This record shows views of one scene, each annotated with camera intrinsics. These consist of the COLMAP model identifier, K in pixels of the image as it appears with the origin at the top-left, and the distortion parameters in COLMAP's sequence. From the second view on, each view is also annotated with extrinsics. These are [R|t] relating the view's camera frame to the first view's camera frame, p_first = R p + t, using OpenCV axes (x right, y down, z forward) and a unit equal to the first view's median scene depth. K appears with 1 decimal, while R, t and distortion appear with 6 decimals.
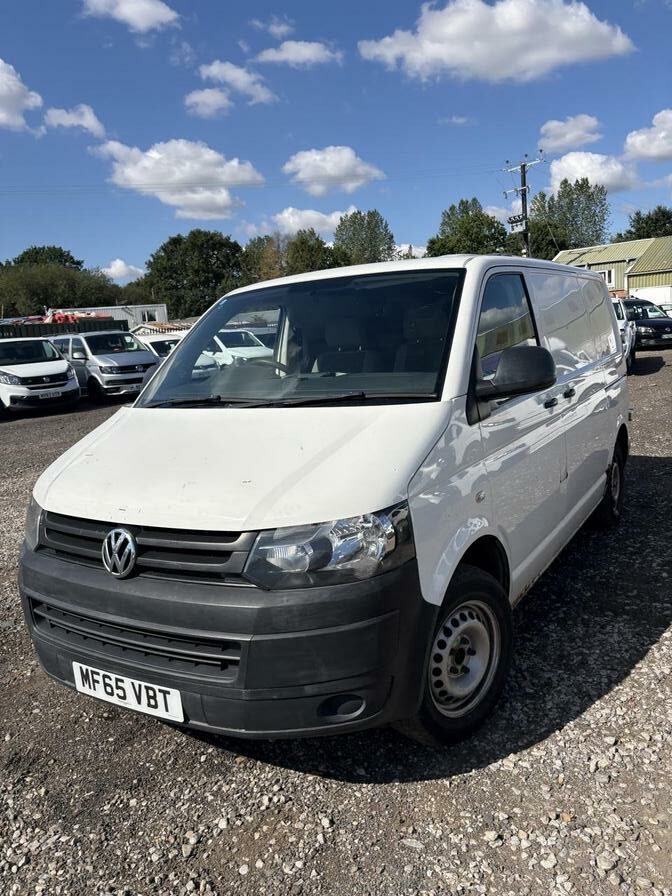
lens RADIAL K [[667.8, 0, 335.5], [0, 667.8, 445.7], [0, 0, 1]] dist [0.074723, -0.096326]
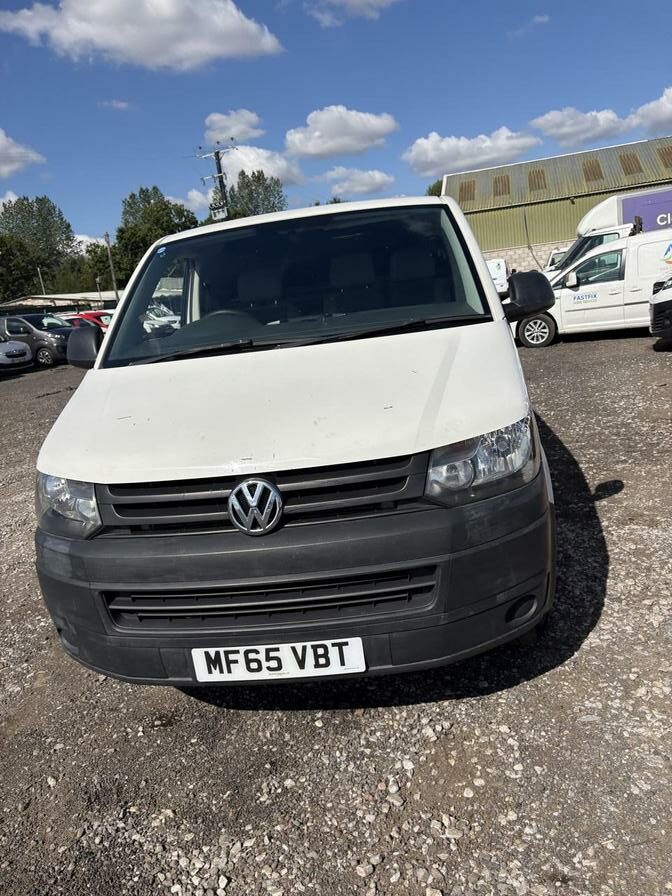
lens RADIAL K [[679.5, 0, 337.8], [0, 679.5, 451.3], [0, 0, 1]] dist [0.031873, -0.047095]
pose [[0.902394, -0.131581, 0.410332, -0.563658], [0.124943, 0.991228, 0.043086, 0.061992], [-0.412401, 0.012388, 0.910918, 0.150499]]
